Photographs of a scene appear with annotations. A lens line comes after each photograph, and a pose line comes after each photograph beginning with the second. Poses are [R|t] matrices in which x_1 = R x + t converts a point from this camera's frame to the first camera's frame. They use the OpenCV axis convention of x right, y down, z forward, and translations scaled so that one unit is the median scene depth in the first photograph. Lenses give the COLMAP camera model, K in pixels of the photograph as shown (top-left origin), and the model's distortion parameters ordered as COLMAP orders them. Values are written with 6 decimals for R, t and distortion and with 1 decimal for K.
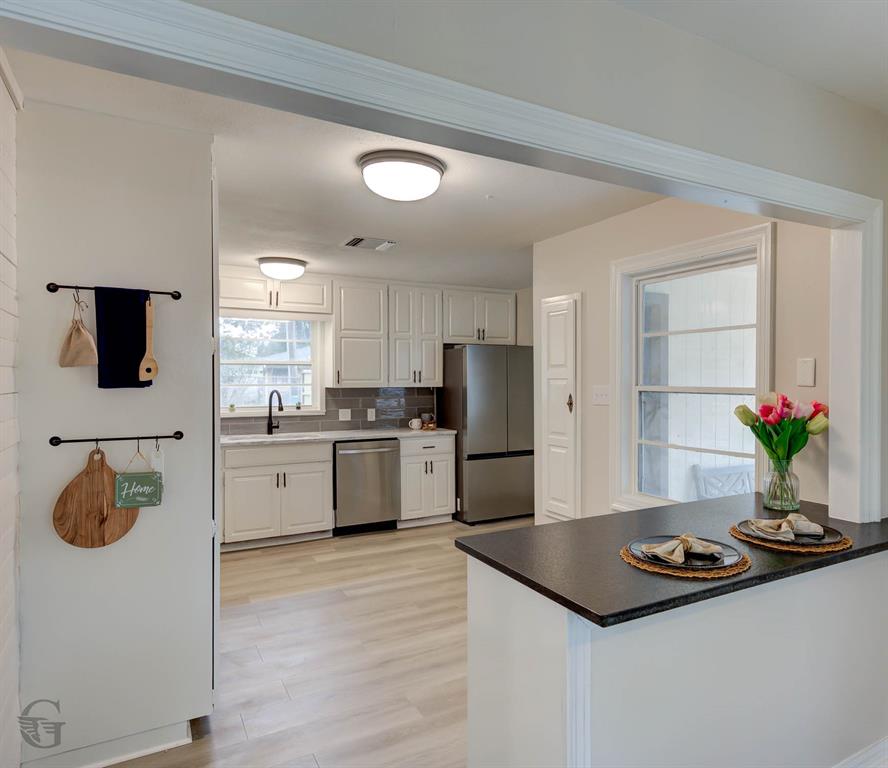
lens RADIAL K [[615.8, 0, 506.7], [0, 615.8, 383.2], [0, 0, 1]] dist [0.000242, 0.000646]
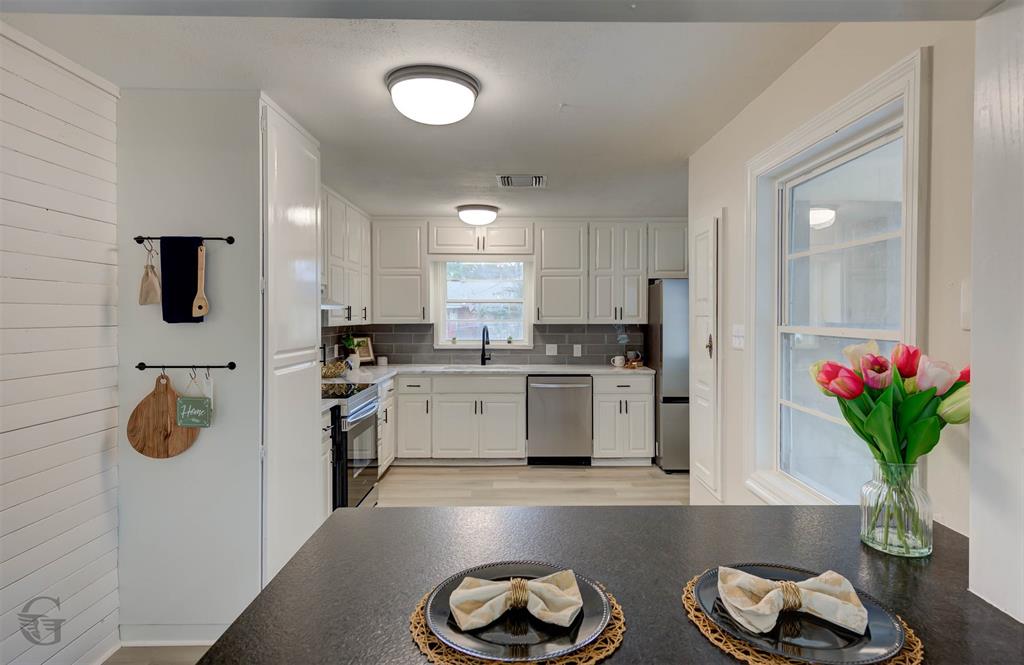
lens RADIAL K [[552.2, 0, 514.4], [0, 552.2, 318.7], [0, 0, 1]] dist [0.014335, -0.000434]
pose [[0.858668, 0.005009, -0.512507, 0.184770], [-0.005619, 0.999984, 0.000359, -0.001593], [0.512501, 0.002572, 0.858683, 0.176389]]
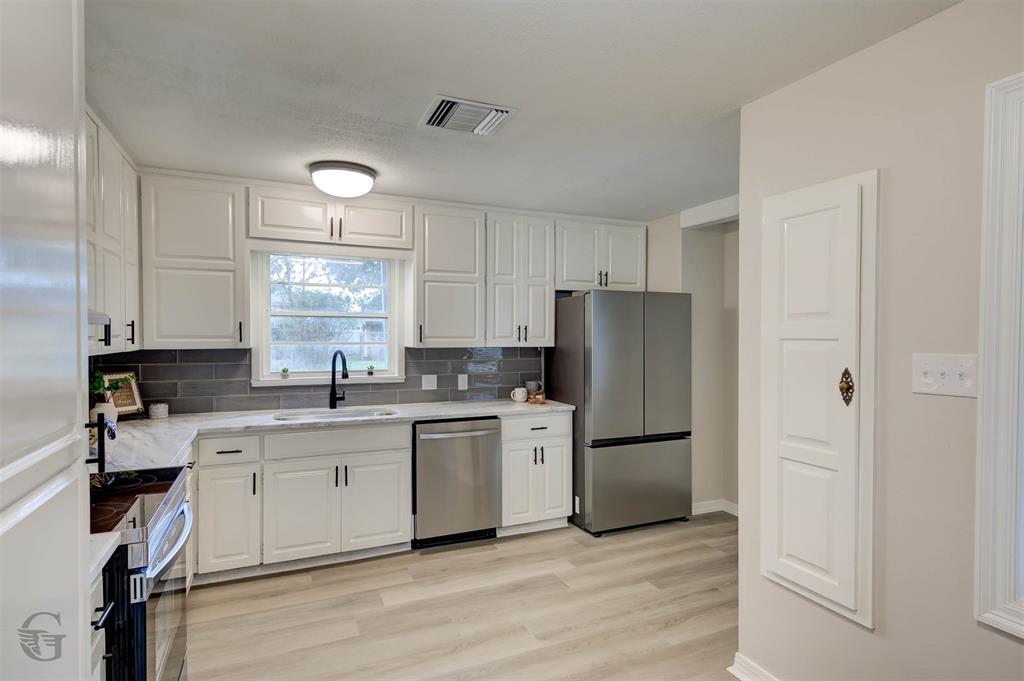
lens RADIAL K [[544.8, 0, 512.7], [0, 544.8, 339.5], [0, 0, 1]] dist [0.014658, -0.001165]
pose [[0.993217, 0.005964, -0.116125, -0.088522], [-0.005764, 0.999981, 0.002056, -0.004762], [0.116135, -0.001373, 0.993232, 0.369309]]
